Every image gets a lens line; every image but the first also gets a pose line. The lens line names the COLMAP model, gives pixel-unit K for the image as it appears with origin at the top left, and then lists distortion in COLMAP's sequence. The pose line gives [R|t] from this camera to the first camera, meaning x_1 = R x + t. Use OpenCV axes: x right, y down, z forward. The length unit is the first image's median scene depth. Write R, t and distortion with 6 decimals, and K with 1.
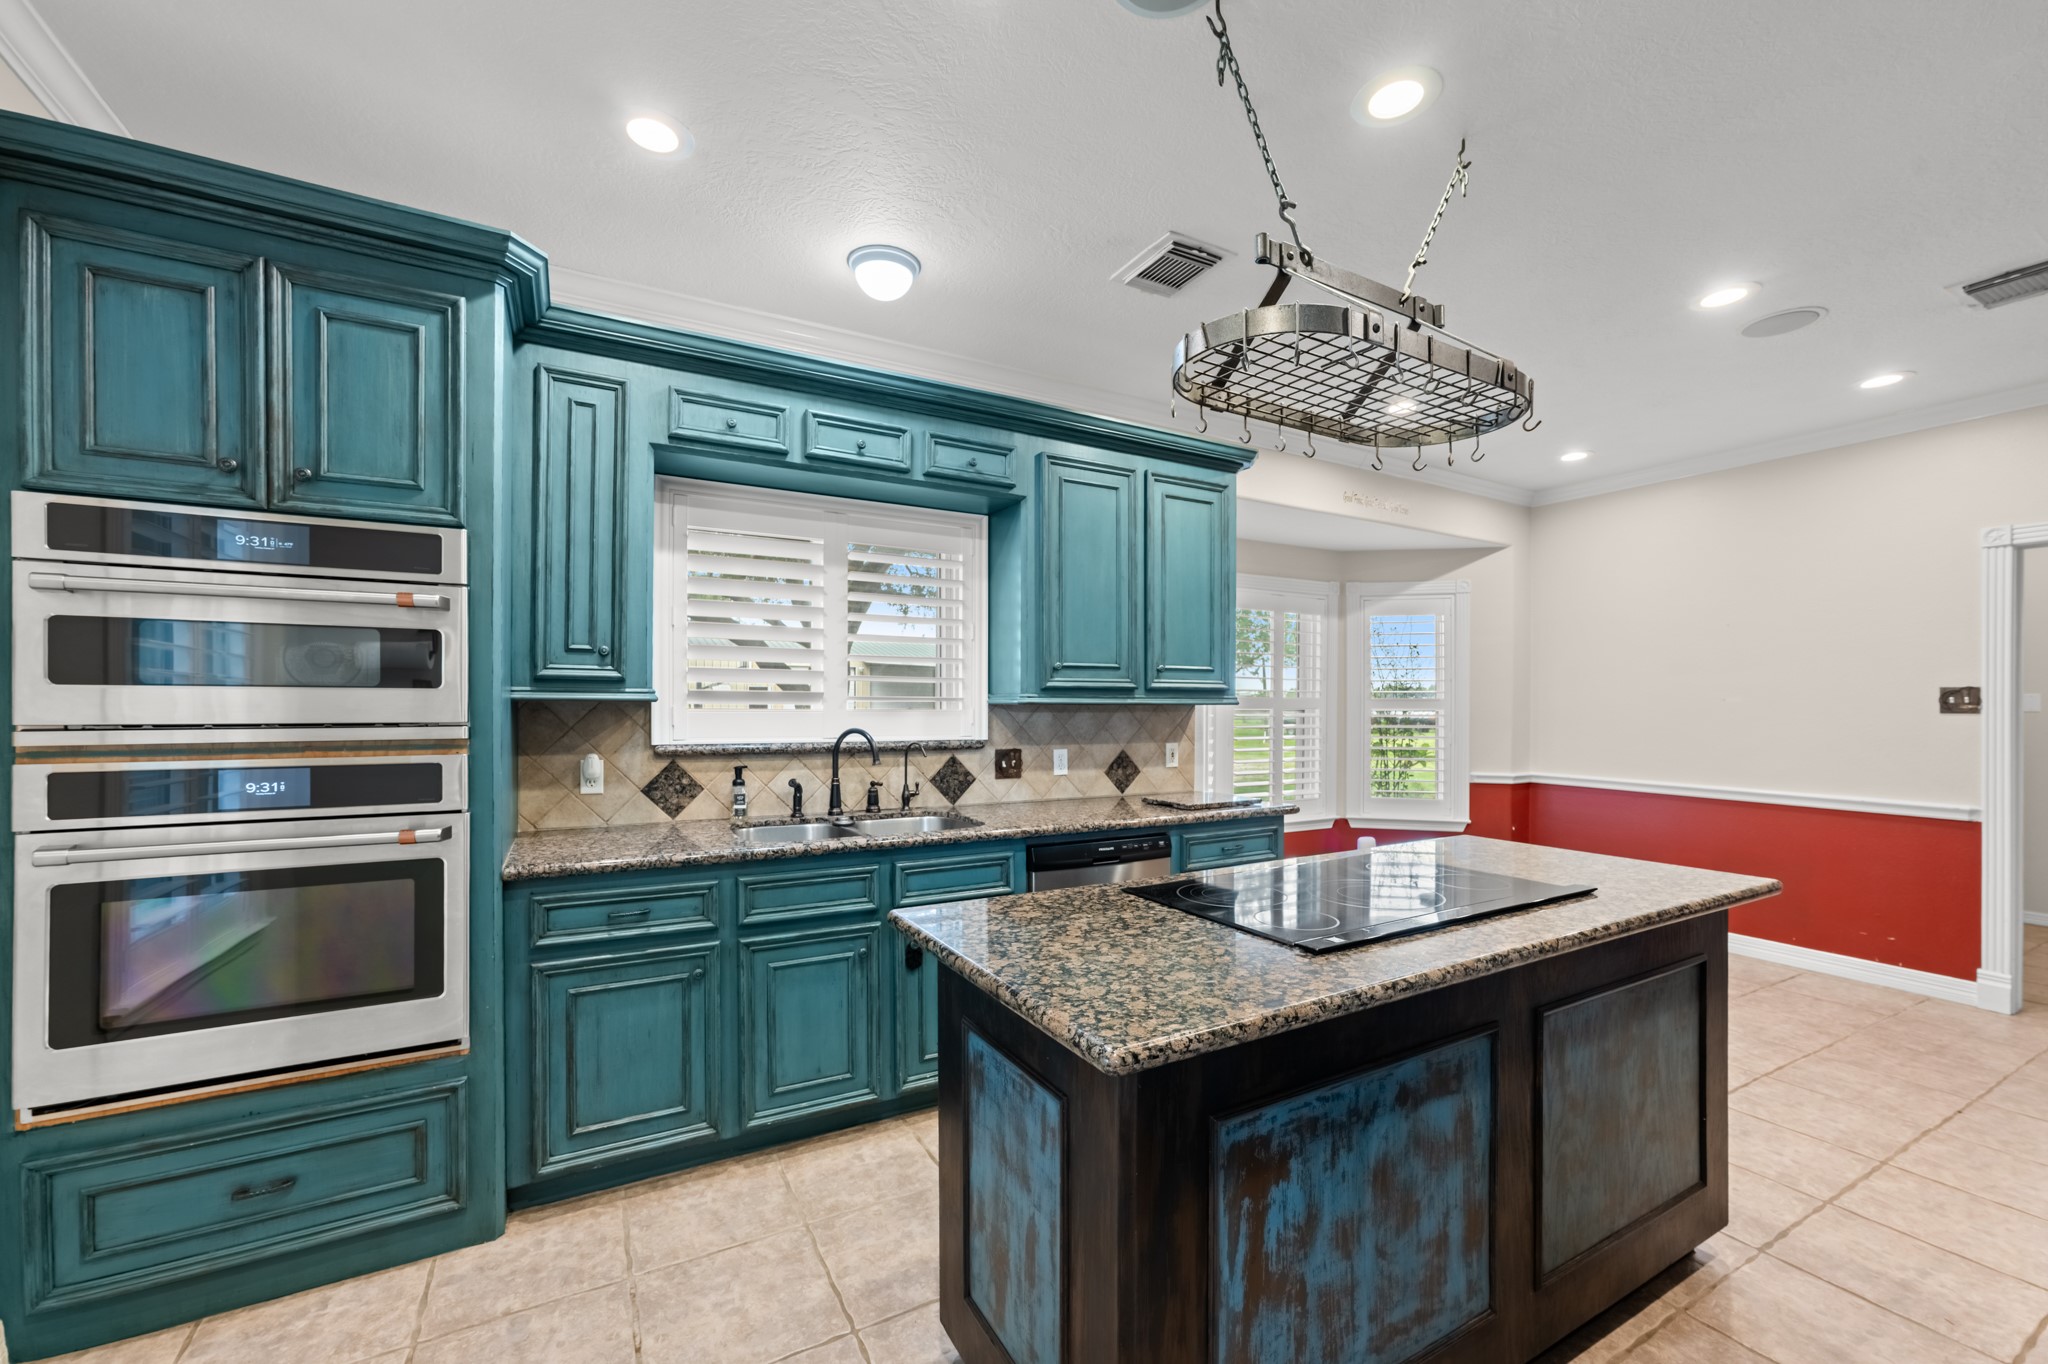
lens RADIAL K [[818.5, 0, 1034.9], [0, 818.5, 696.1], [0, 0, 1]] dist [0.006158, 0.002248]
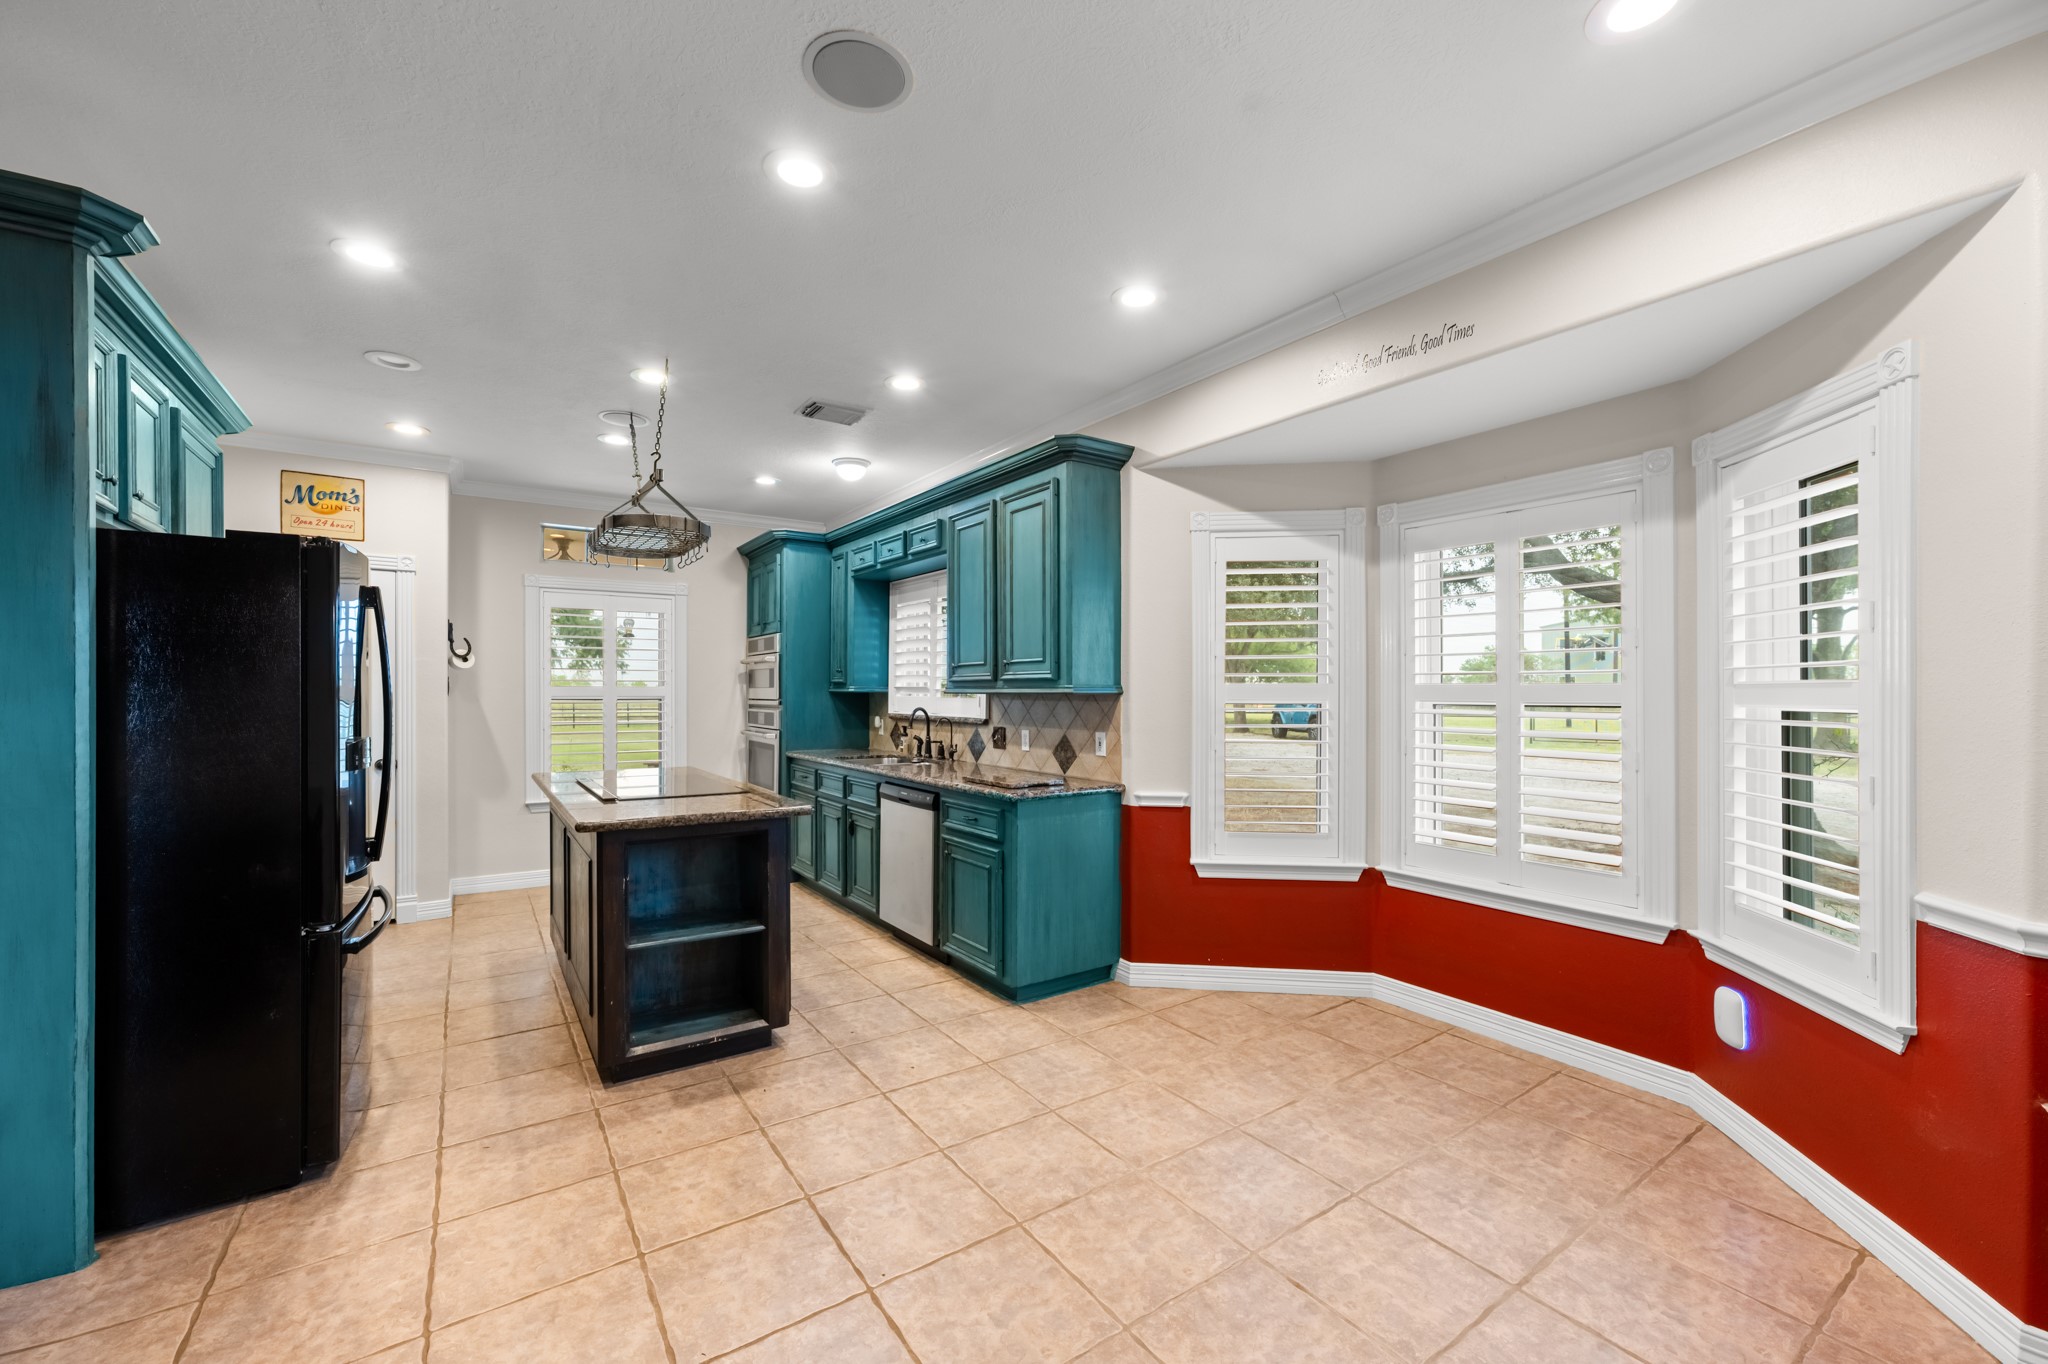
lens RADIAL K [[818.5, 0, 1021.2], [0, 818.5, 690.5], [0, 0, 1]] dist [0.006158, 0.002248]
pose [[0.089723, -0.007557, -0.995938, 1.247977], [0.004217, 0.999965, -0.007208, 0.013528], [0.995958, -0.003554, 0.089752, 0.865985]]
